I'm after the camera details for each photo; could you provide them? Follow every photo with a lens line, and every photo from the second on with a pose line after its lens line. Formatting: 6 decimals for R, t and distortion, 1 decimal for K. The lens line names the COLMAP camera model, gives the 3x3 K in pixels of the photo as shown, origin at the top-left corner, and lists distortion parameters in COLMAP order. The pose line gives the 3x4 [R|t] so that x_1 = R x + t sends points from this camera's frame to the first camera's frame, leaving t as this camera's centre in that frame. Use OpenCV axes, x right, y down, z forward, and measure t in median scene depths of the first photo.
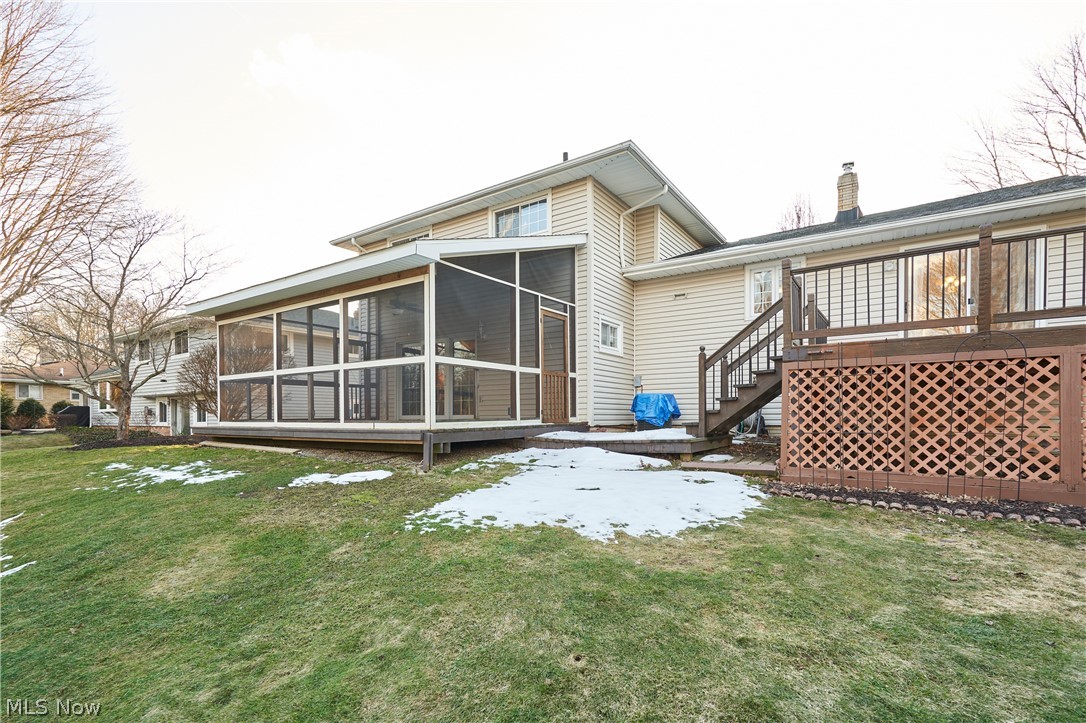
lens RADIAL K [[513.0, 0, 548.5], [0, 513.0, 421.7], [0, 0, 1]] dist [-0.003588, -0.000799]
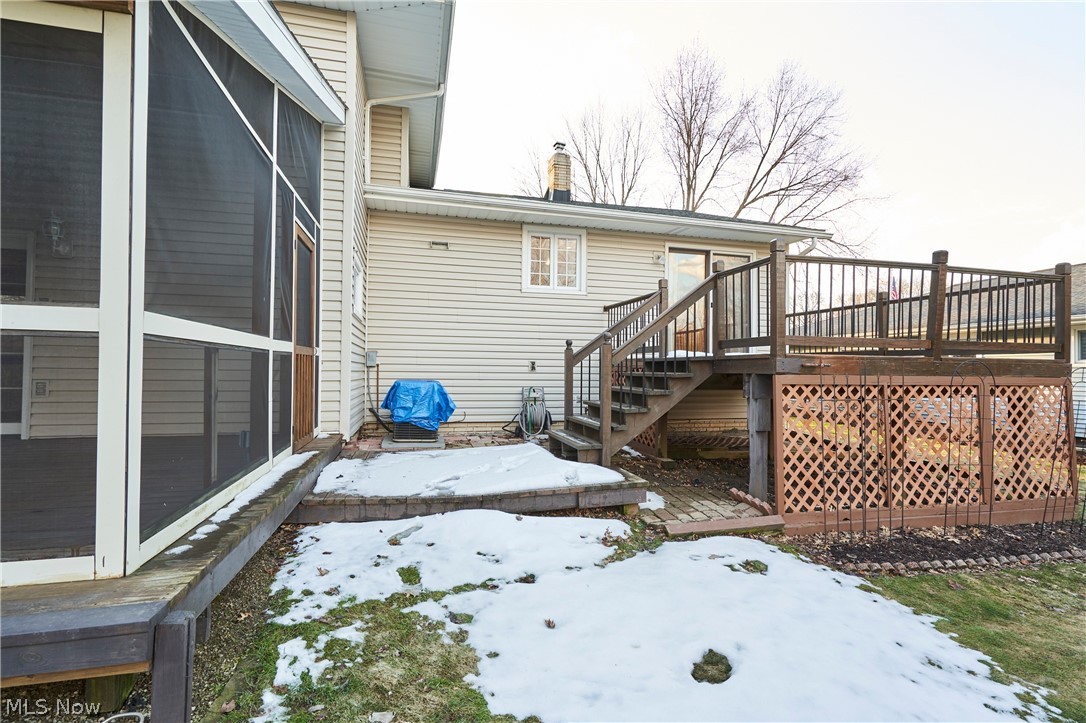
lens RADIAL K [[513.0, 0, 542.6], [0, 513.0, 364.0], [0, 0, 1]] dist [-0.003588, -0.000799]
pose [[0.671203, 0.024346, 0.740874, -0.286674], [-0.007514, 0.999633, -0.026042, -0.094661], [-0.741236, 0.011913, 0.671139, 0.652046]]
